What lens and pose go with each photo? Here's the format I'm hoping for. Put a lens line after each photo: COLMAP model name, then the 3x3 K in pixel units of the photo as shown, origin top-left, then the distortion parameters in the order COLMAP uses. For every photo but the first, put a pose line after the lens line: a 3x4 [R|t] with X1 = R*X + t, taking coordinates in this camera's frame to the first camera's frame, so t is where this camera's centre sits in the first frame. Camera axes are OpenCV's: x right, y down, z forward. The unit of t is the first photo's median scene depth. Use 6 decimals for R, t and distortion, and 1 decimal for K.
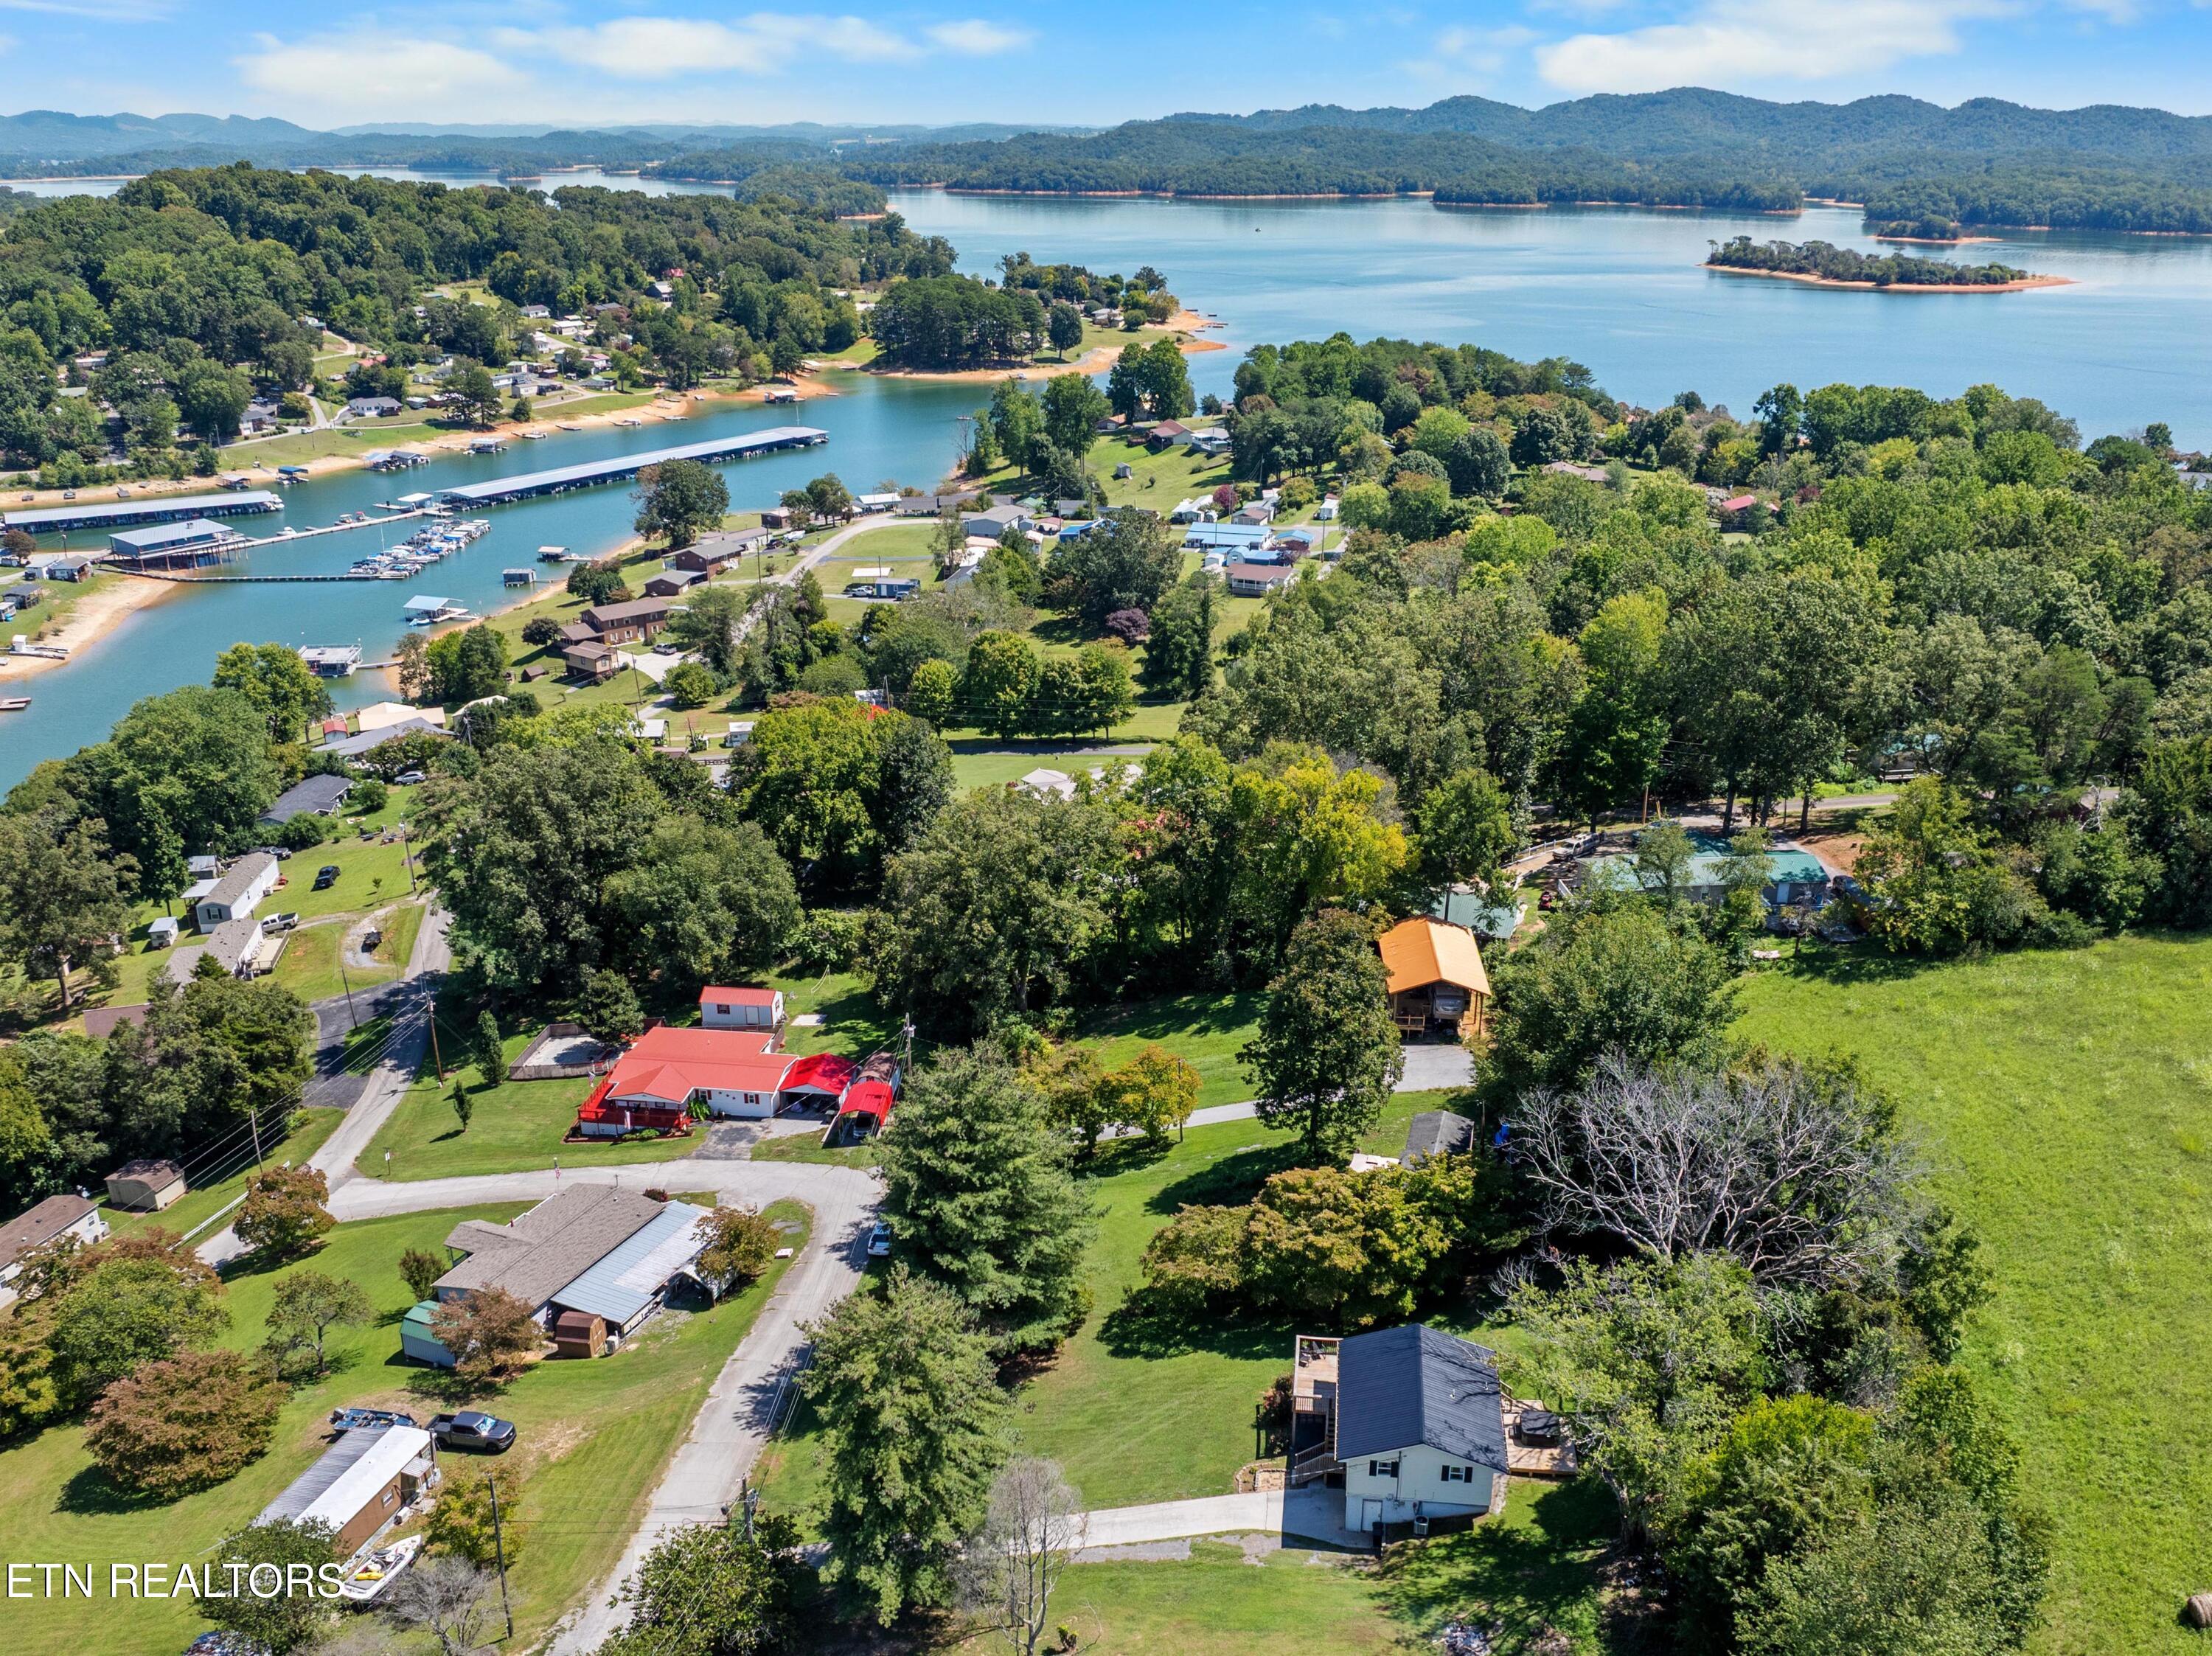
lens RADIAL K [[1982.8, 0, 1059.4], [0, 1982.8, 830.2], [0, 0, 1]] dist [-0.054265, -0.004162]
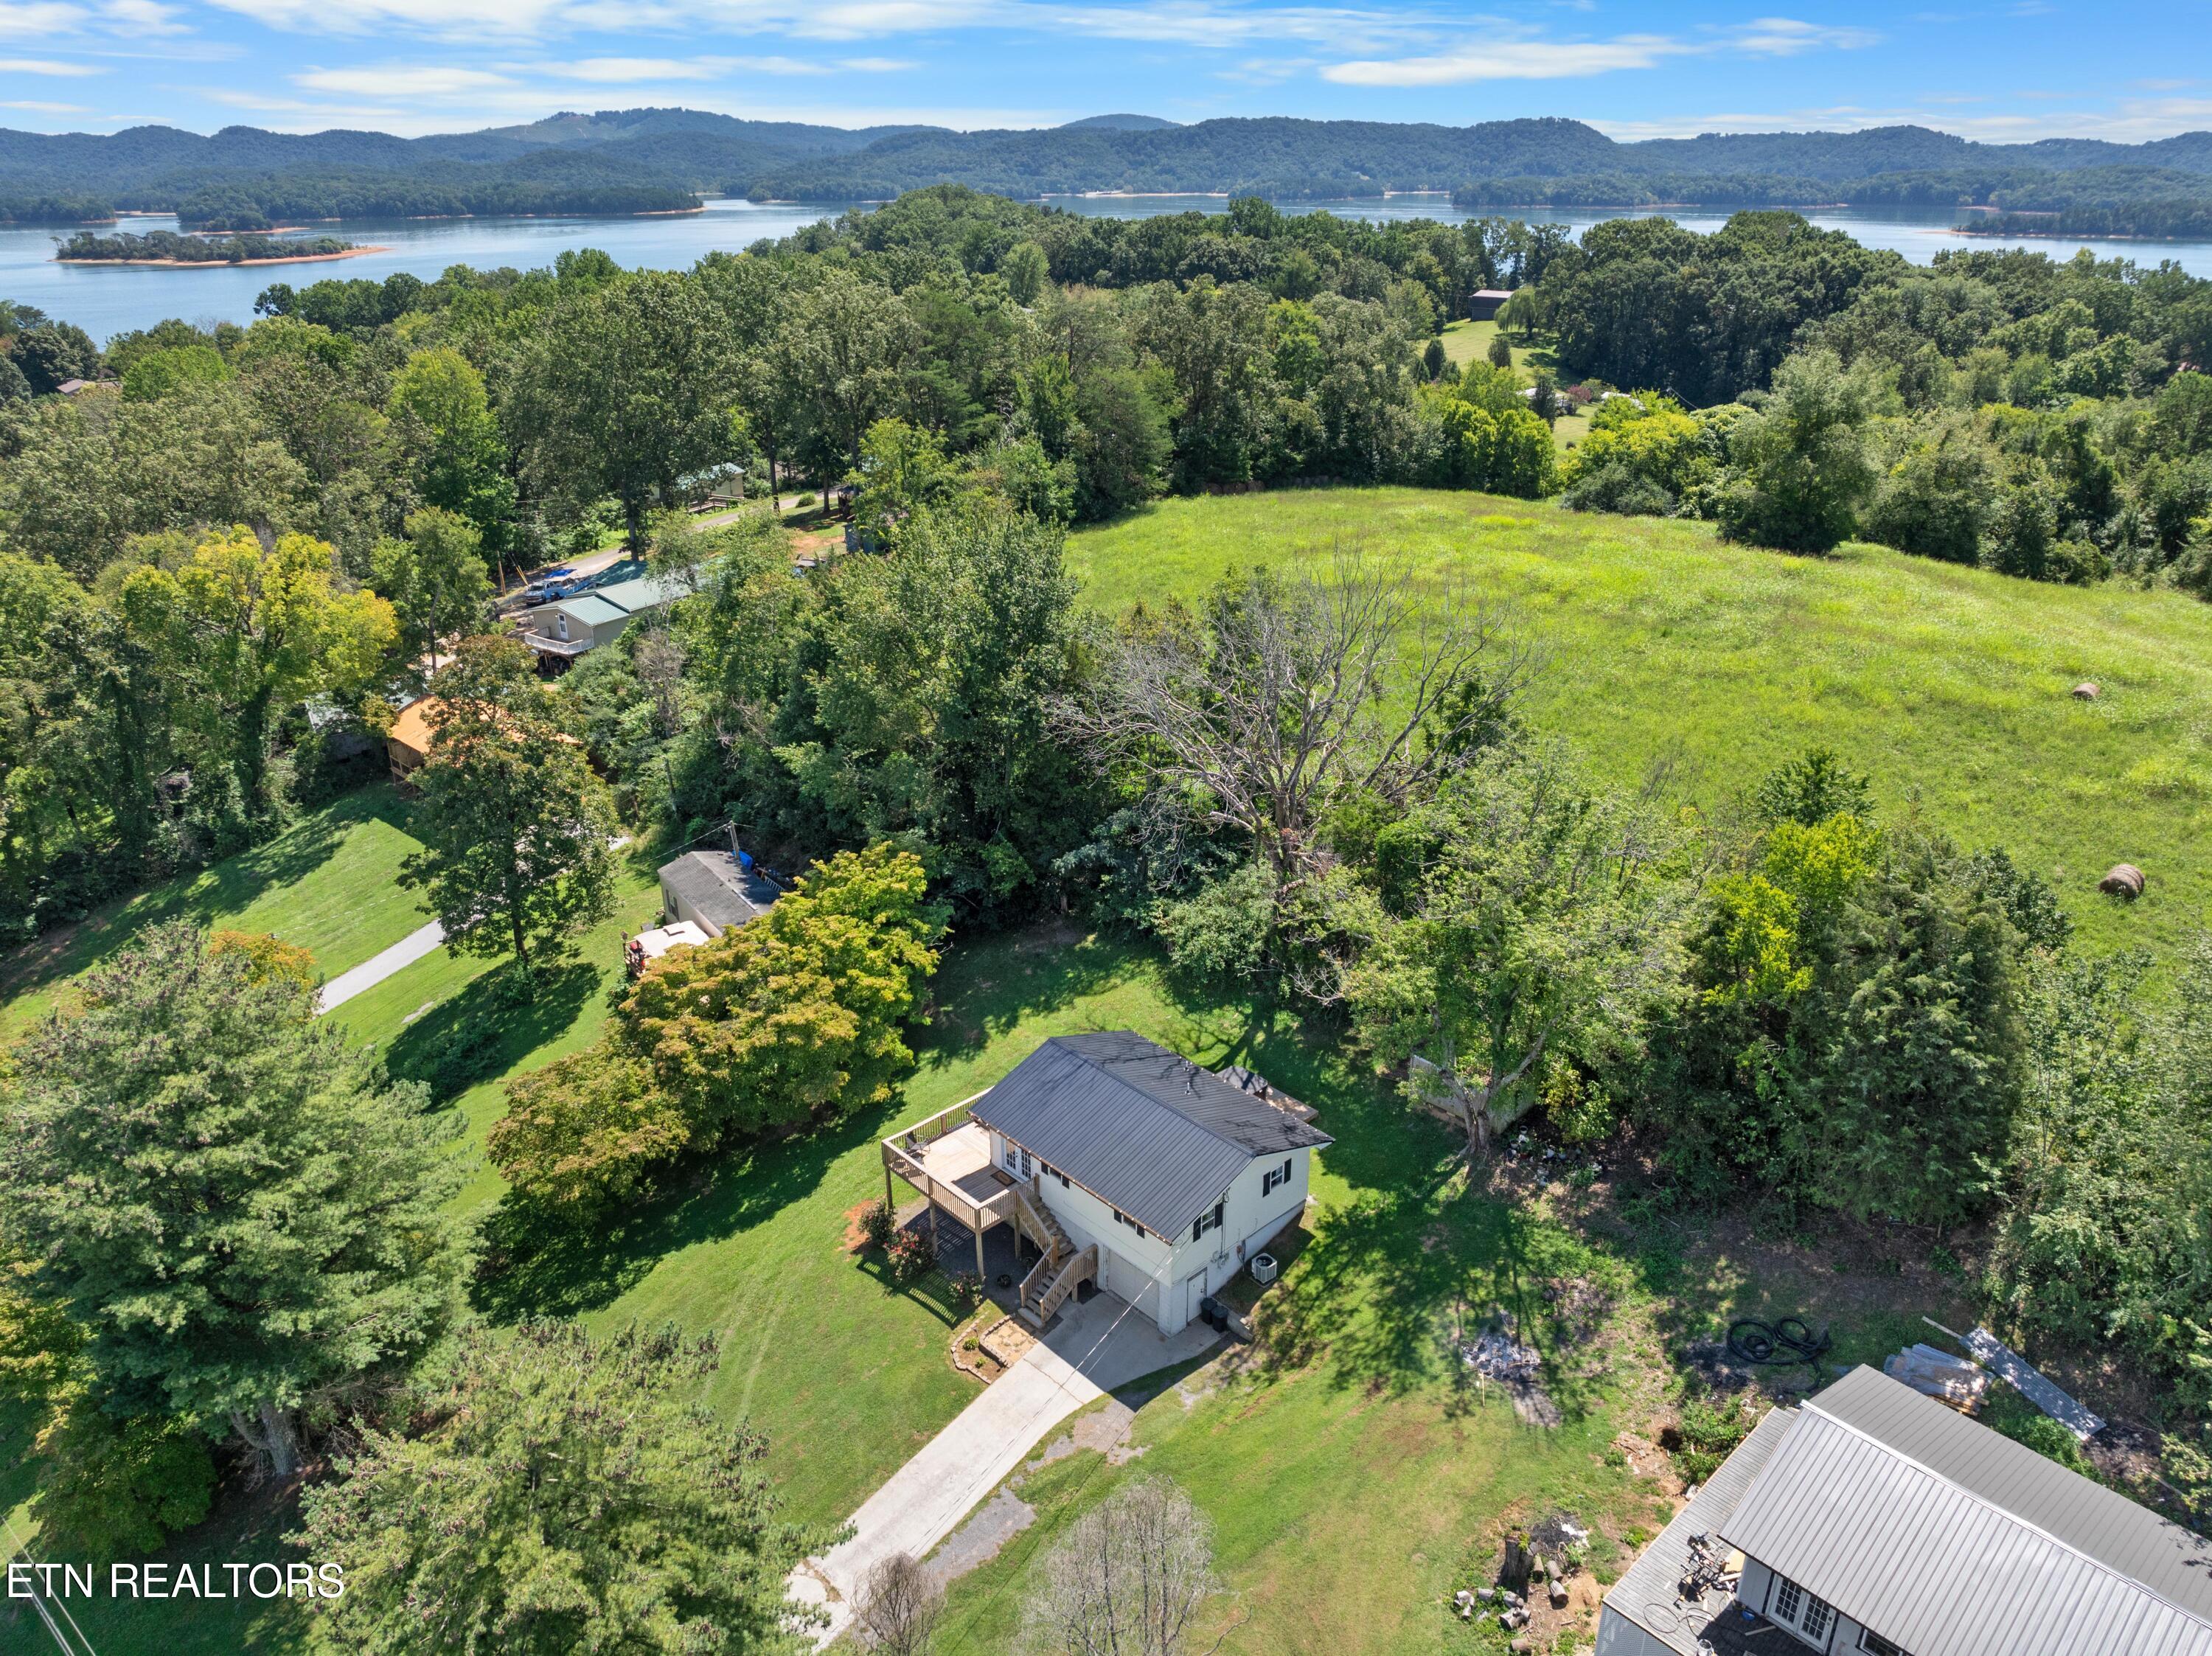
lens RADIAL K [[1578.3, 0, 1092.8], [0, 1578.3, 800.5], [0, 0, 1]] dist [-0.036513, 0.004832]
pose [[0.631503, -0.293654, 0.717614, -0.174936], [0.257903, 0.952363, 0.162760, 0.073190], [-0.731224, 0.082292, 0.677155, 0.545581]]
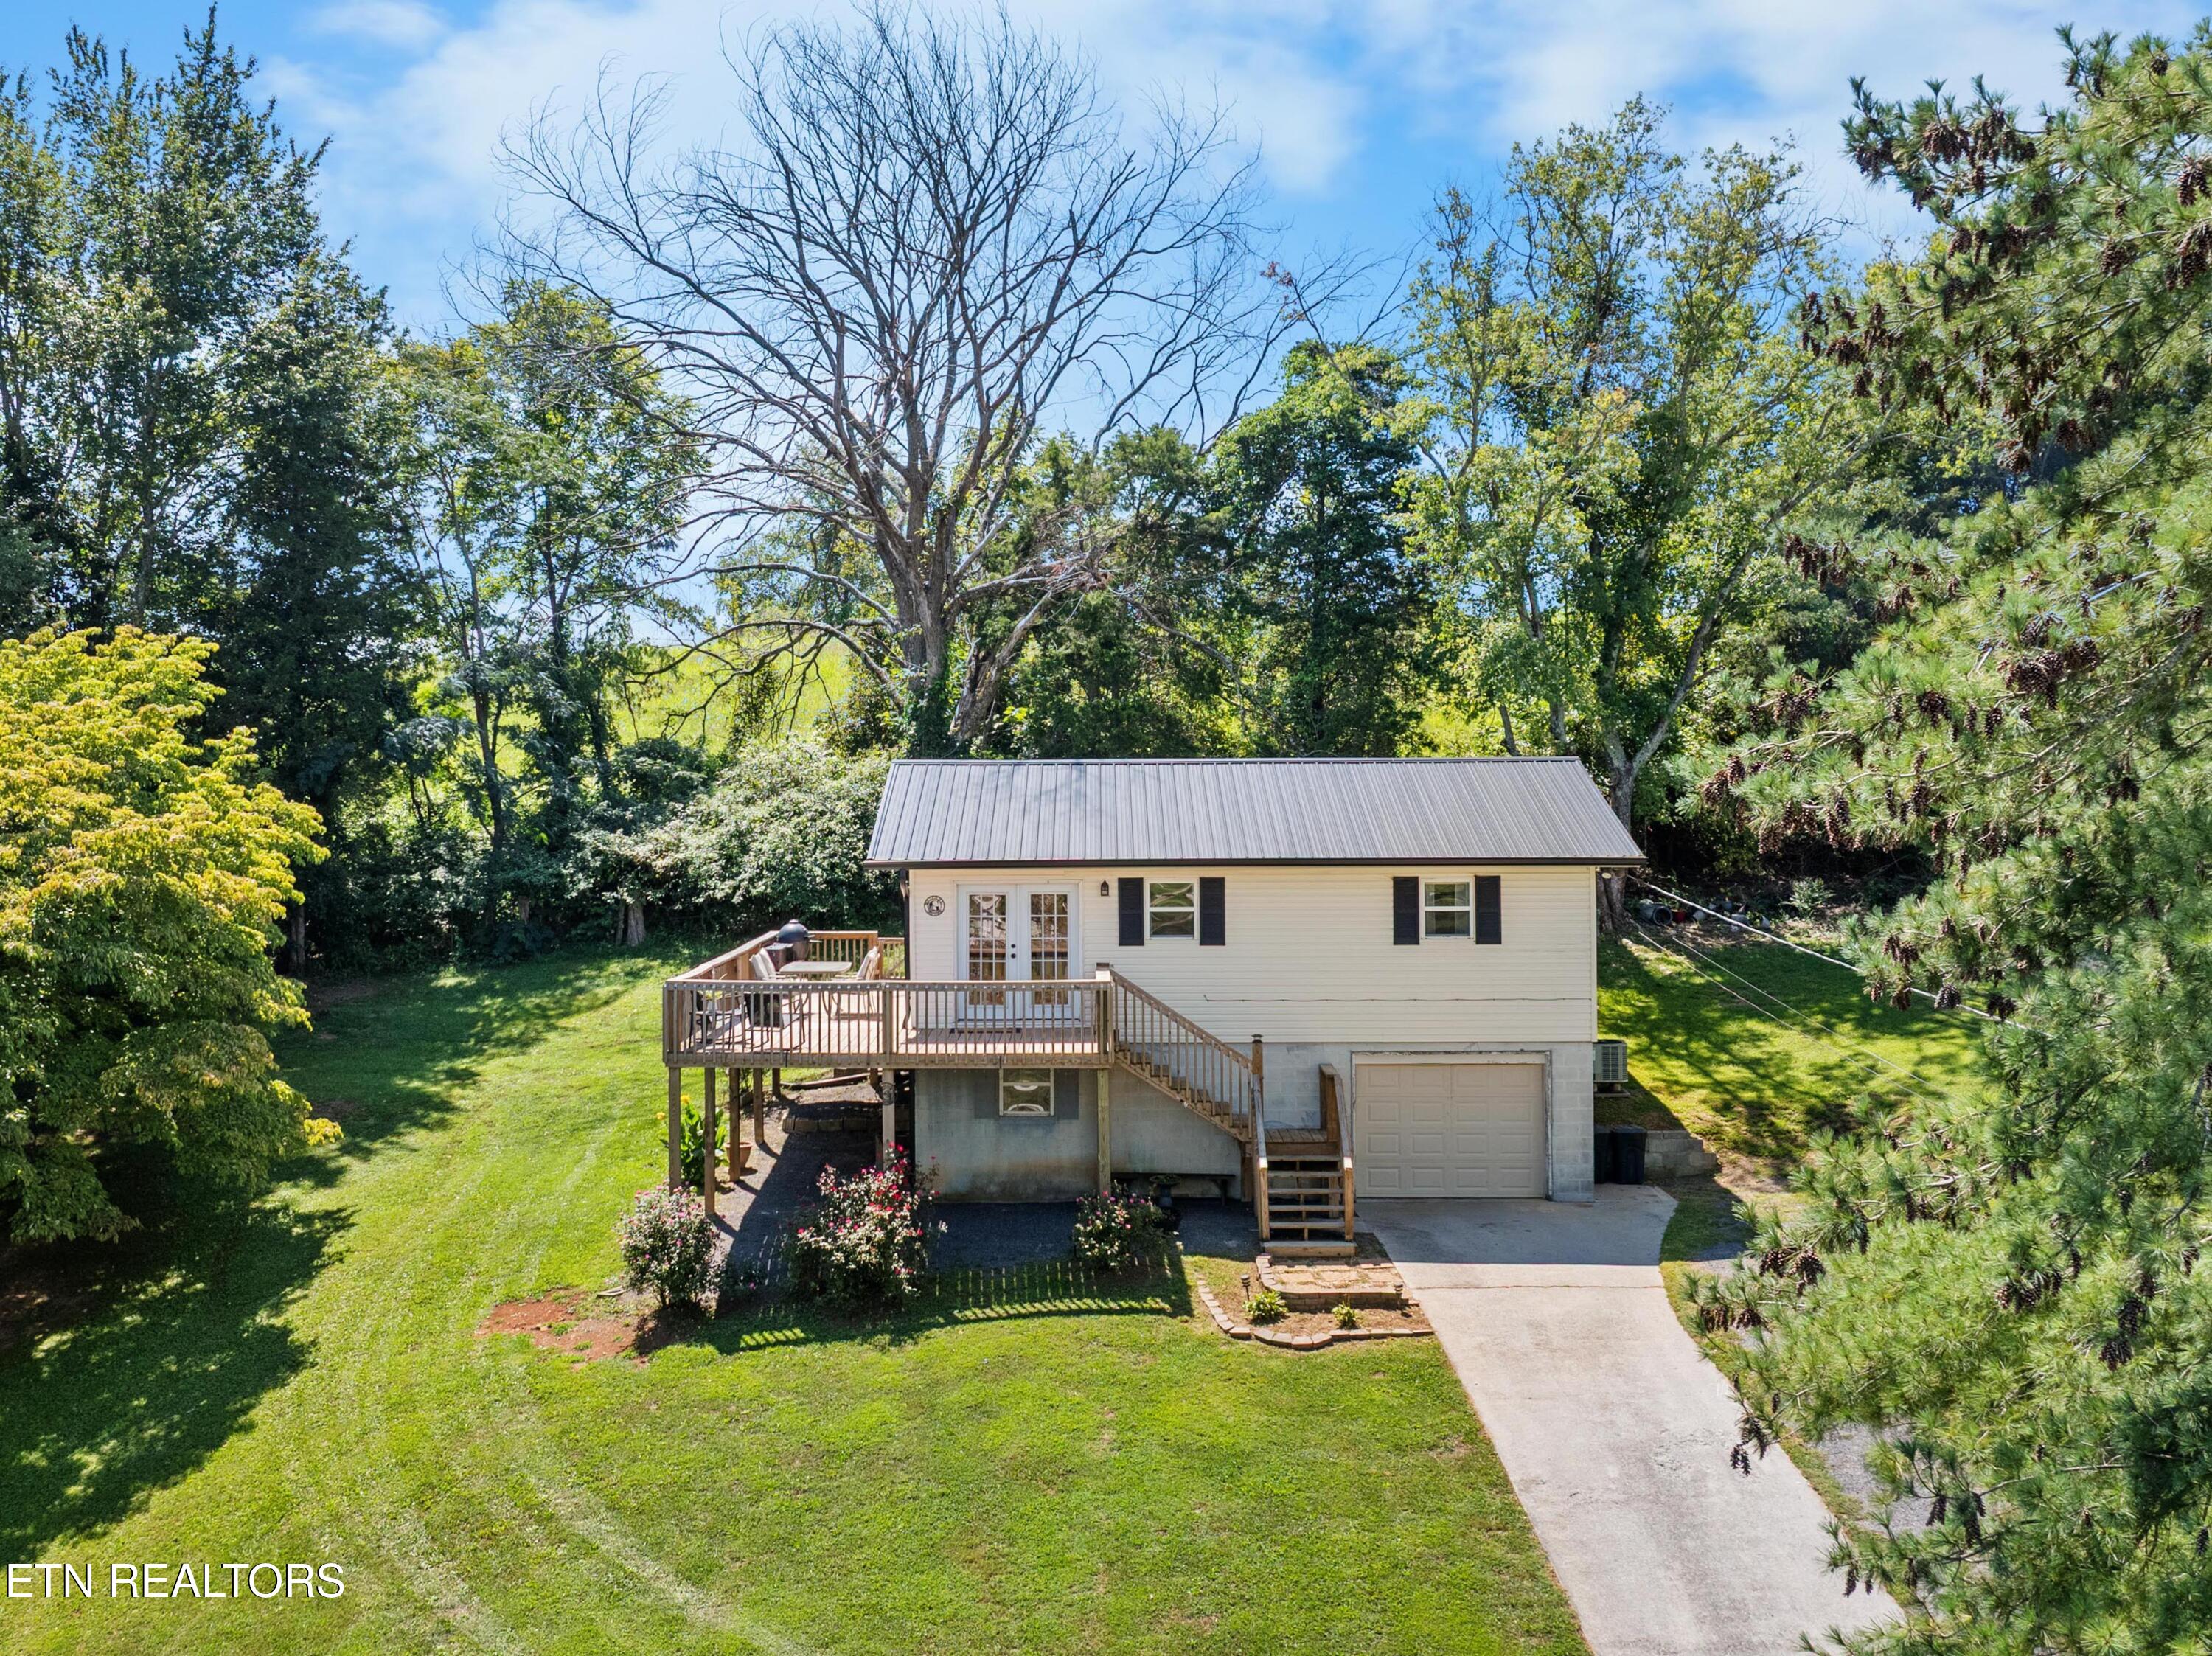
lens RADIAL K [[2350.6, 0, 996.5], [0, 2350.6, 711.9], [0, 0, 1]] dist [-0.023109, -0.017010]
pose [[-0.084686, 0.037049, 0.995719, -0.146226], [0.342292, 0.939575, -0.005848, 0.228028], [-0.935769, 0.340332, -0.092251, 0.925945]]
